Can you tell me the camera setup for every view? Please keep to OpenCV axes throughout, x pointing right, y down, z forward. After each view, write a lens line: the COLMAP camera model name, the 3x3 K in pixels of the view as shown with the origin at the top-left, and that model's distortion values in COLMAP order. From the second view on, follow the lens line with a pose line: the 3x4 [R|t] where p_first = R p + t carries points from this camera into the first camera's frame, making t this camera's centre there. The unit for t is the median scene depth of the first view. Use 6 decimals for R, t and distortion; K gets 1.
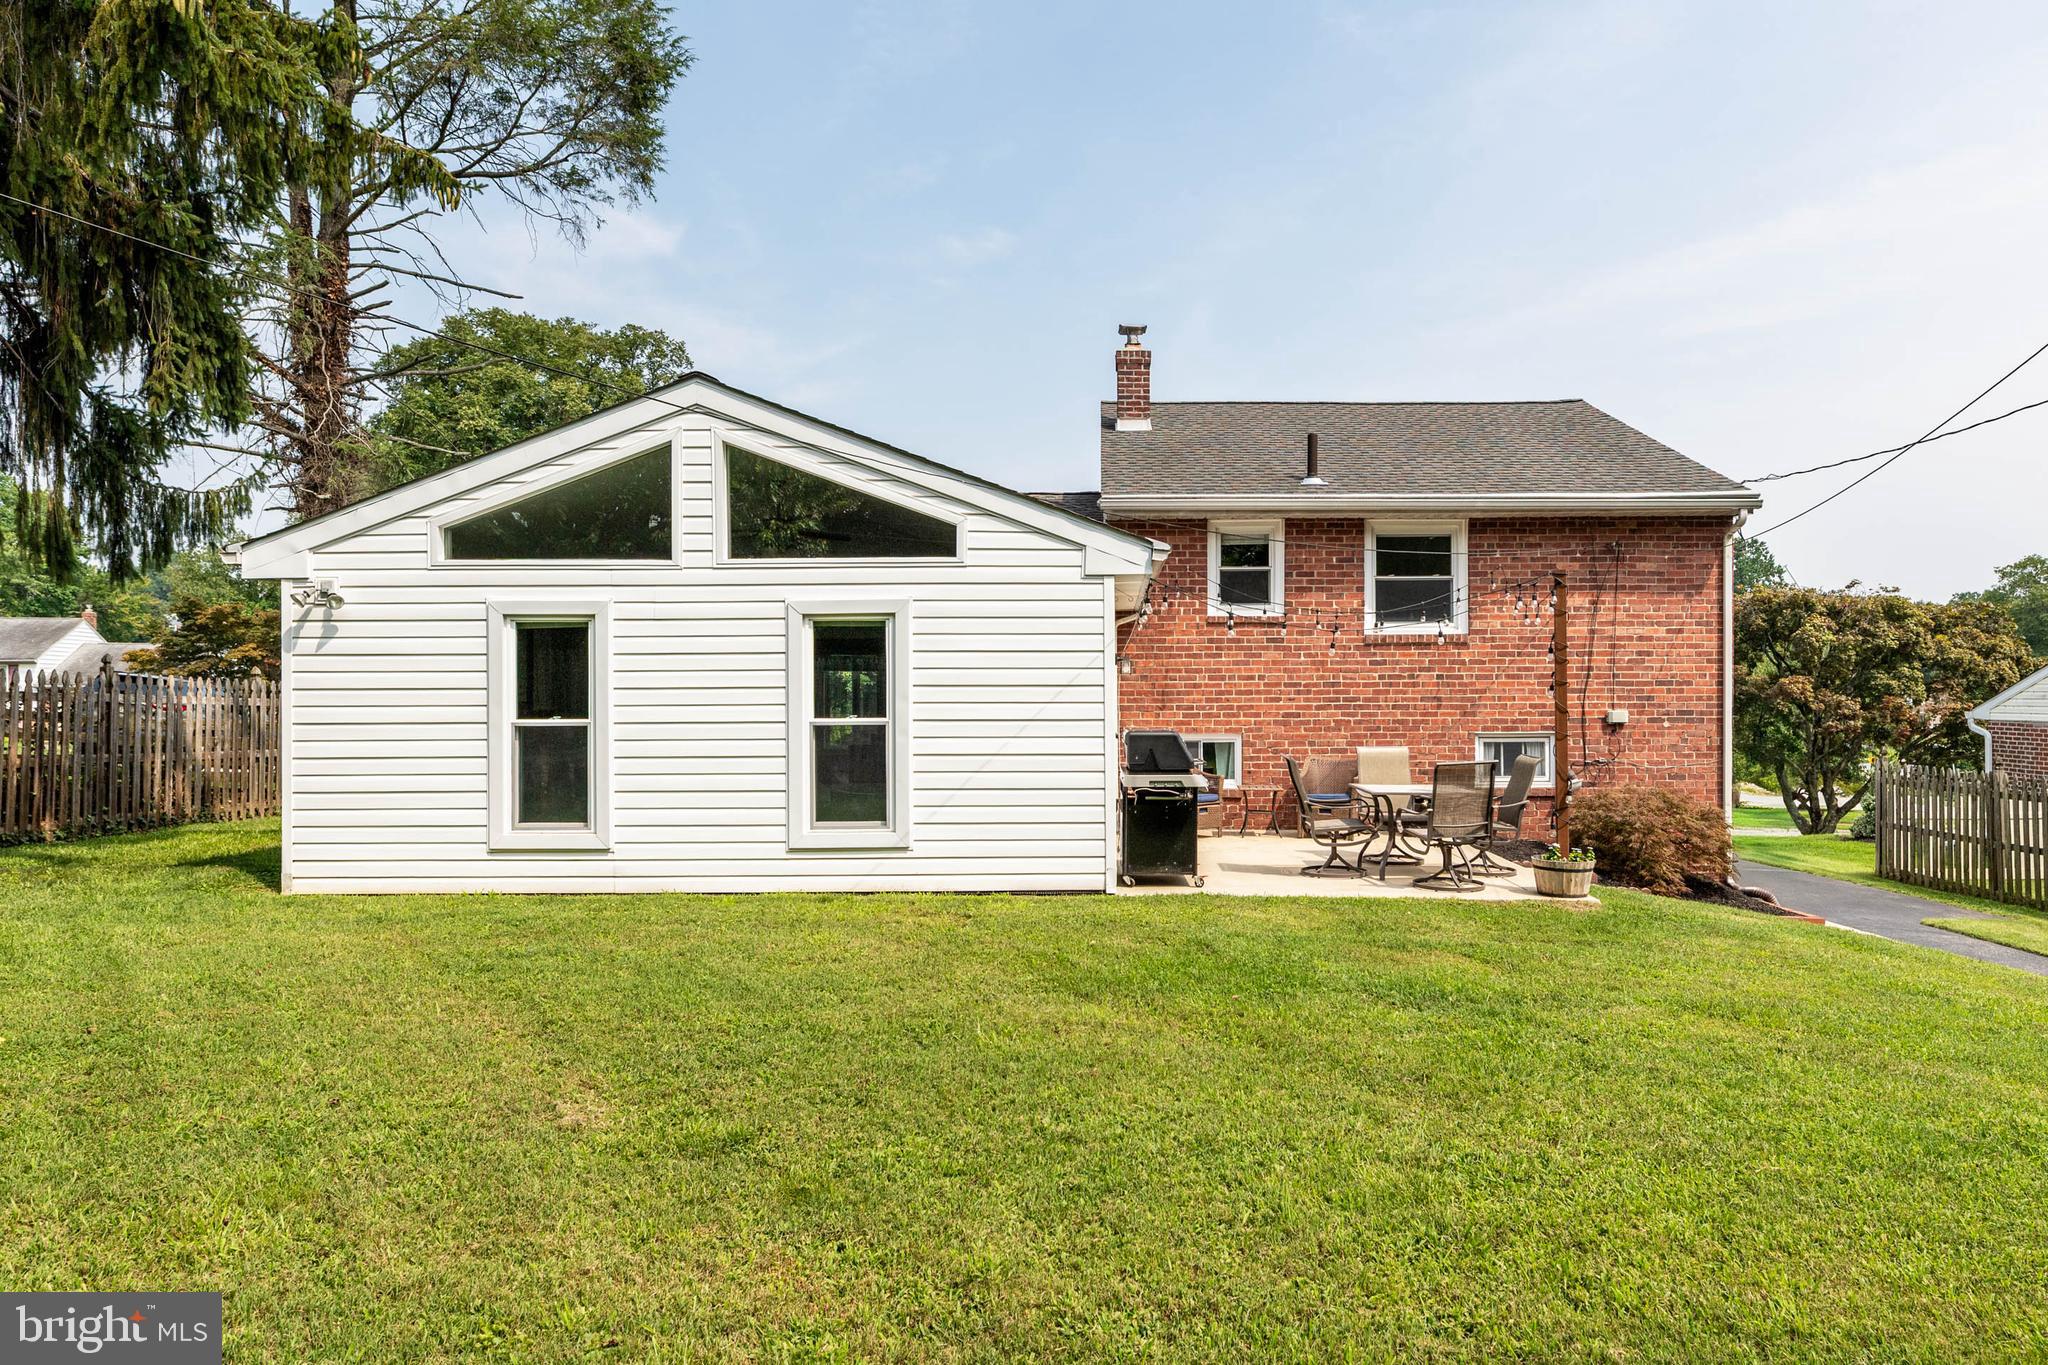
lens RADIAL K [[1173.8, 0, 1023.6], [0, 1173.8, 686.2], [0, 0, 1]] dist [-0.000556, 0.000786]
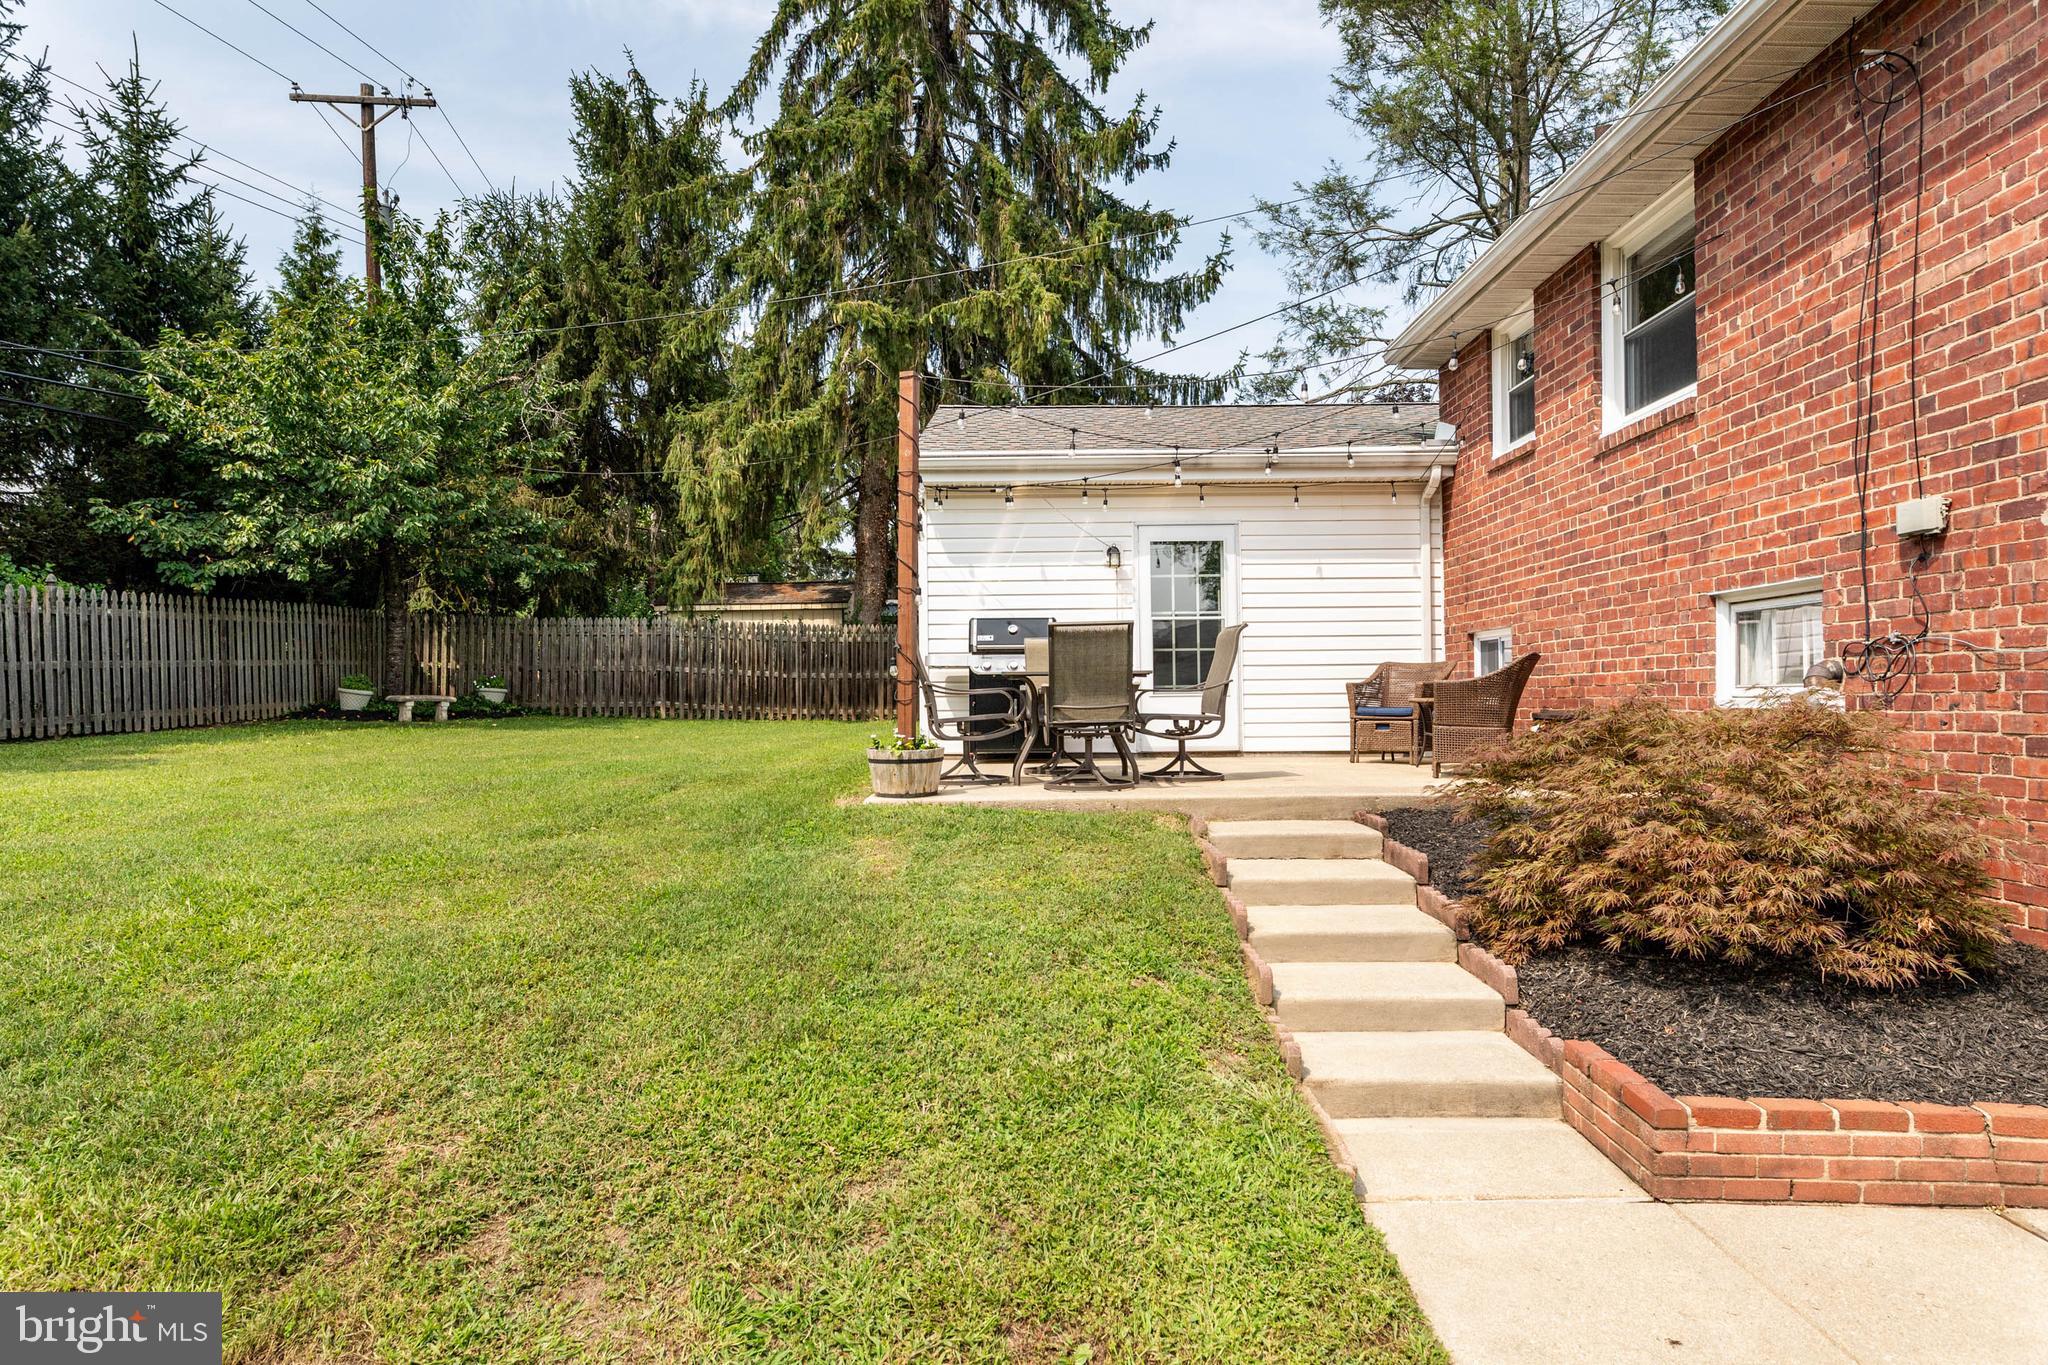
lens RADIAL K [[1173.8, 0, 1023.6], [0, 1173.8, 686.2], [0, 0, 1]] dist [-0.000556, 0.000786]
pose [[-0.011013, -0.009008, -0.999899, 0.872733], [0.006321, 0.999939, -0.009078, 0.080065], [0.999919, -0.006420, -0.010955, 0.723024]]
